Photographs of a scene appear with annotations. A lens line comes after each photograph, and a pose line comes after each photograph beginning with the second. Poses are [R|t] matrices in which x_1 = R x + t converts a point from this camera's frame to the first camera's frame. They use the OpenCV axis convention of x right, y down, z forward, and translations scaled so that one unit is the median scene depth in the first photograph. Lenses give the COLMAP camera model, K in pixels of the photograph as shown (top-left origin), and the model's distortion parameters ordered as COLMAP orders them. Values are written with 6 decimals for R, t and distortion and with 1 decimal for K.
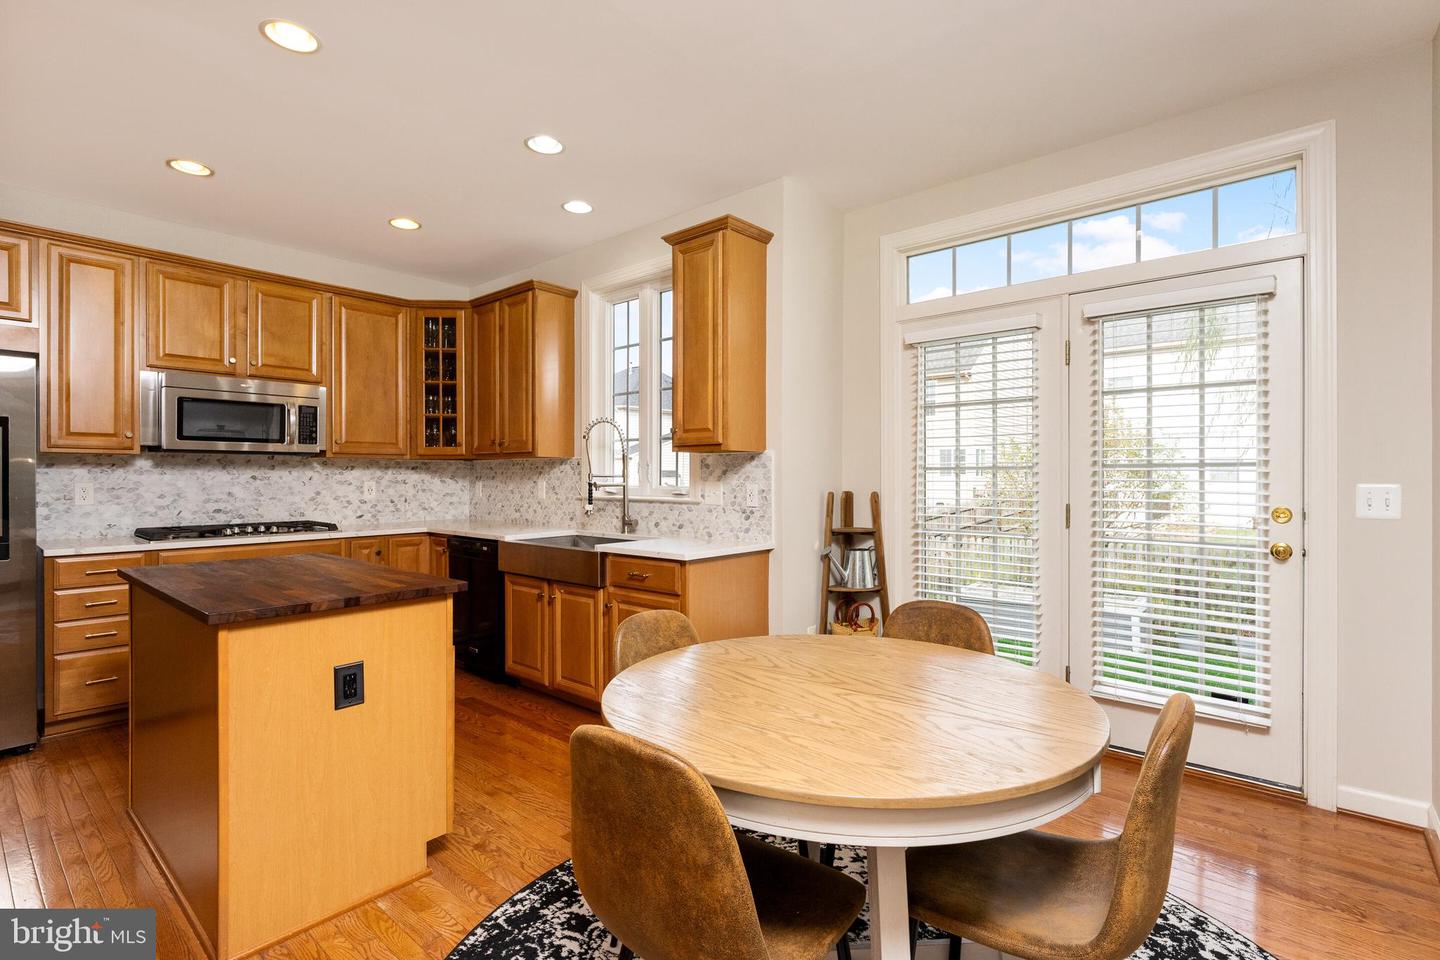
lens RADIAL K [[668.4, 0, 720.0], [0, 668.4, 480.0], [0, 0, 1]] dist [-0.002200, -0.000189]
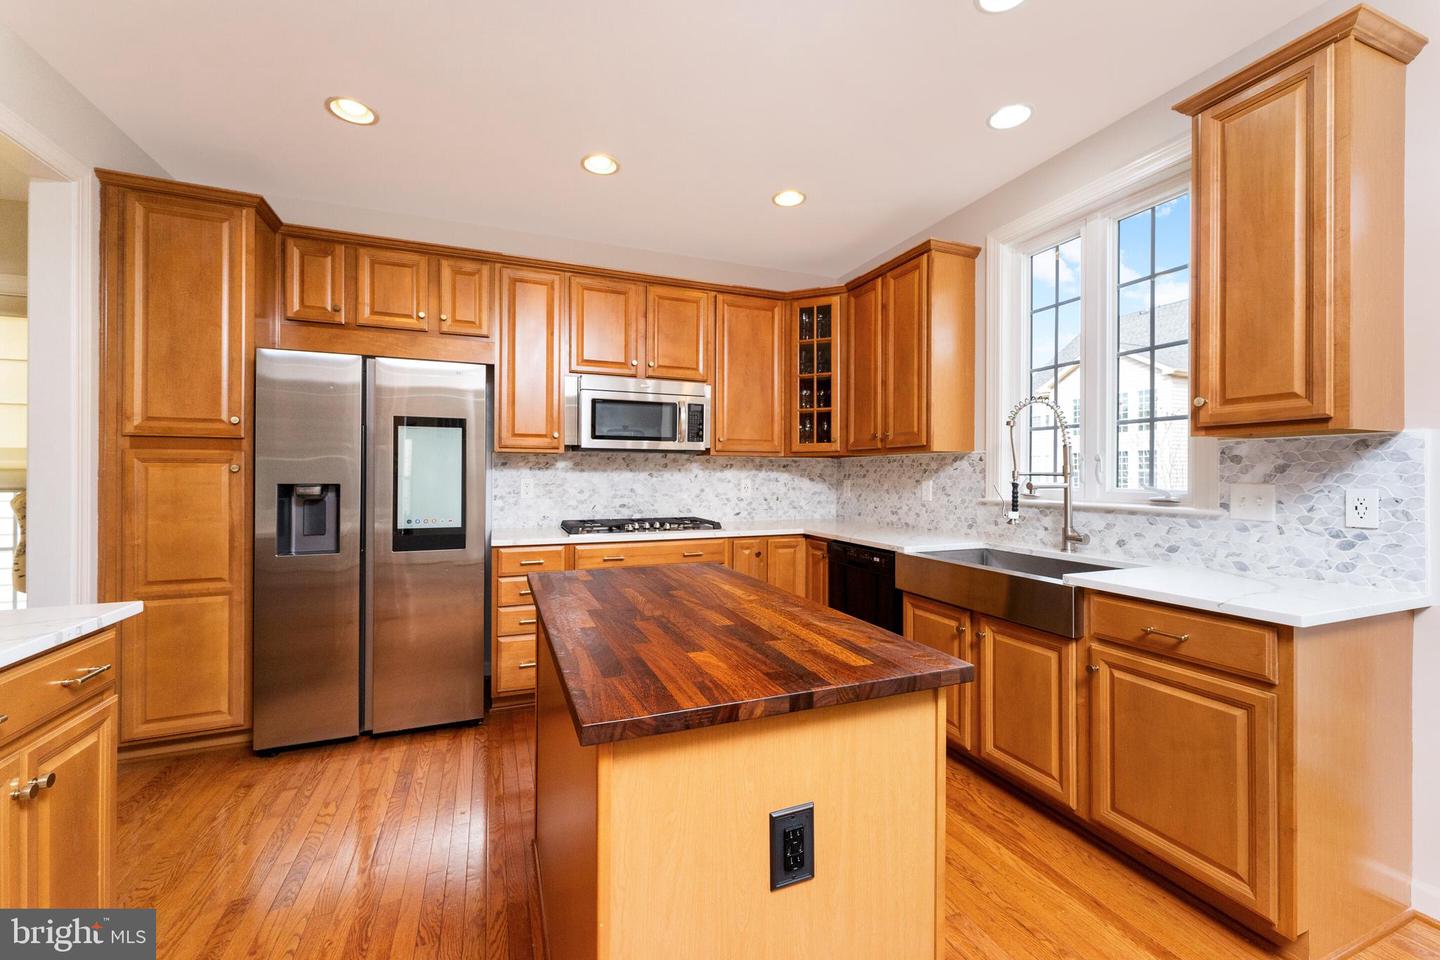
lens RADIAL K [[573.5, 0, 726.8], [0, 573.5, 474.6], [0, 0, 1]] dist [0.000603, 0.000042]
pose [[0.888610, 0.002936, -0.458653, -0.181829], [-0.006201, 0.999965, -0.005614, 0.000065], [0.458621, 0.007833, 0.888597, 0.258252]]
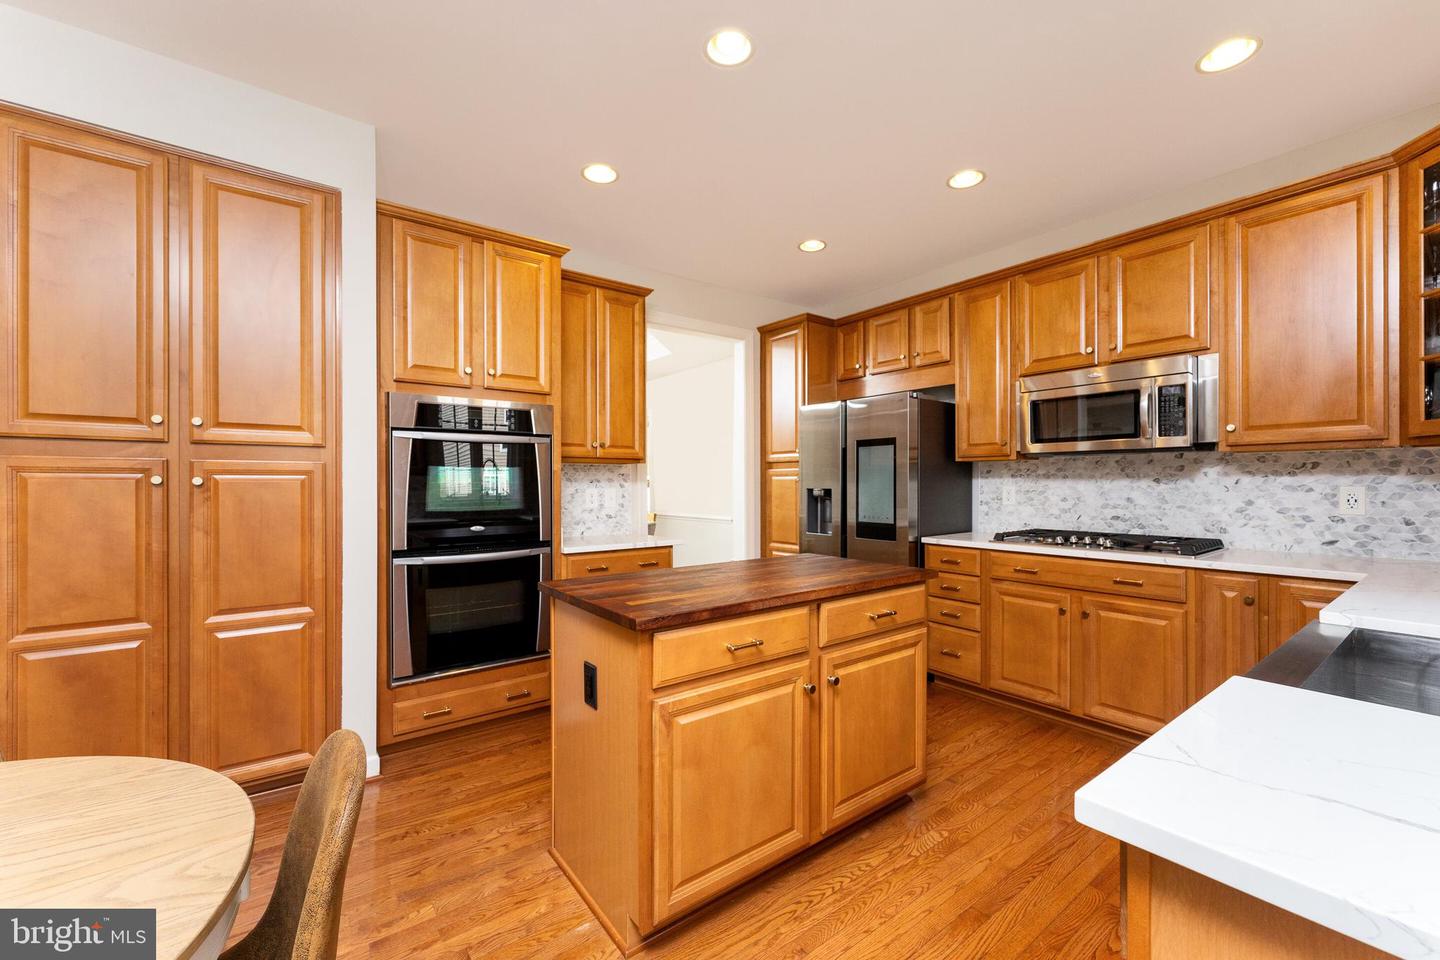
lens RADIAL K [[586.6, 0, 720.0], [0, 586.6, 480.0], [0, 0, 1]] dist [0.000258, -0.000019]
pose [[-0.216254, -0.001982, -0.976335, 0.137742], [0.000675, 0.999997, -0.002180, -0.003454], [0.976337, -0.001130, -0.216252, 0.659376]]
